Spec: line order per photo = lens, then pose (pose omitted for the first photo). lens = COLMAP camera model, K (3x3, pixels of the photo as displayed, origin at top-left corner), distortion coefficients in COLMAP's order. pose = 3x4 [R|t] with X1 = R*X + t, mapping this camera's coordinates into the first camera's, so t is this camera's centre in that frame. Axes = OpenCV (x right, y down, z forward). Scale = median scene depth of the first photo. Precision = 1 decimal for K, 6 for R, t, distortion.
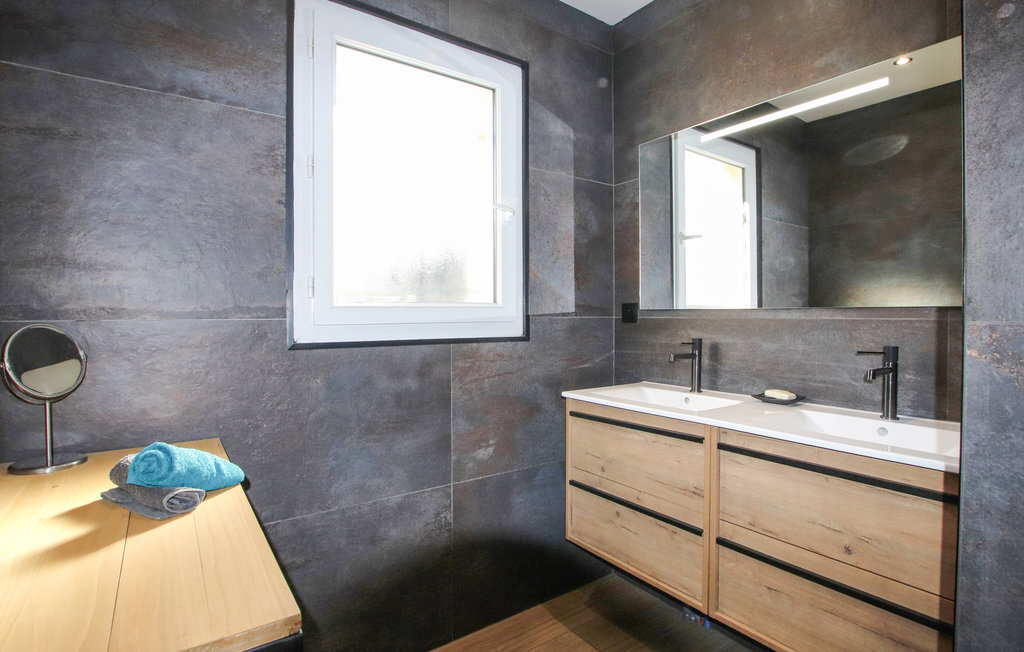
lens RADIAL K [[502.2, 0, 512.0], [0, 502.2, 326.0], [0, 0, 1]] dist [-0.024246, 0.000265]
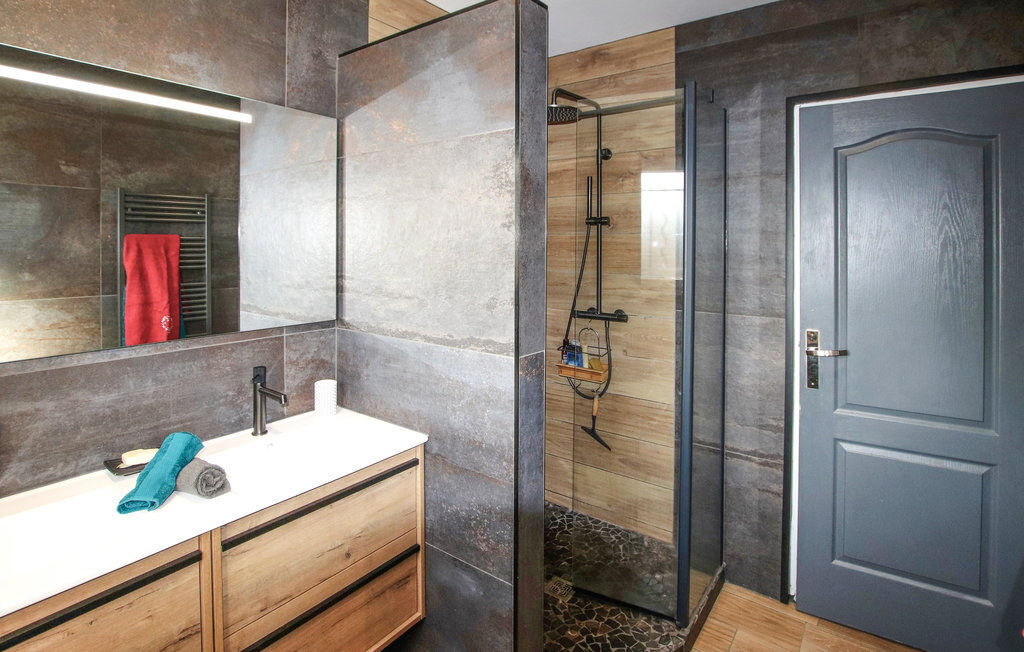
lens RADIAL K [[510.4, 0, 512.0], [0, 510.4, 249.5], [0, 0, 1]] dist [-0.024477, 0.000265]
pose [[-0.306277, -0.005939, 0.951924, -0.424632], [0.017310, 0.999780, 0.011807, -0.204323], [-0.951785, 0.020094, -0.306107, 0.749057]]
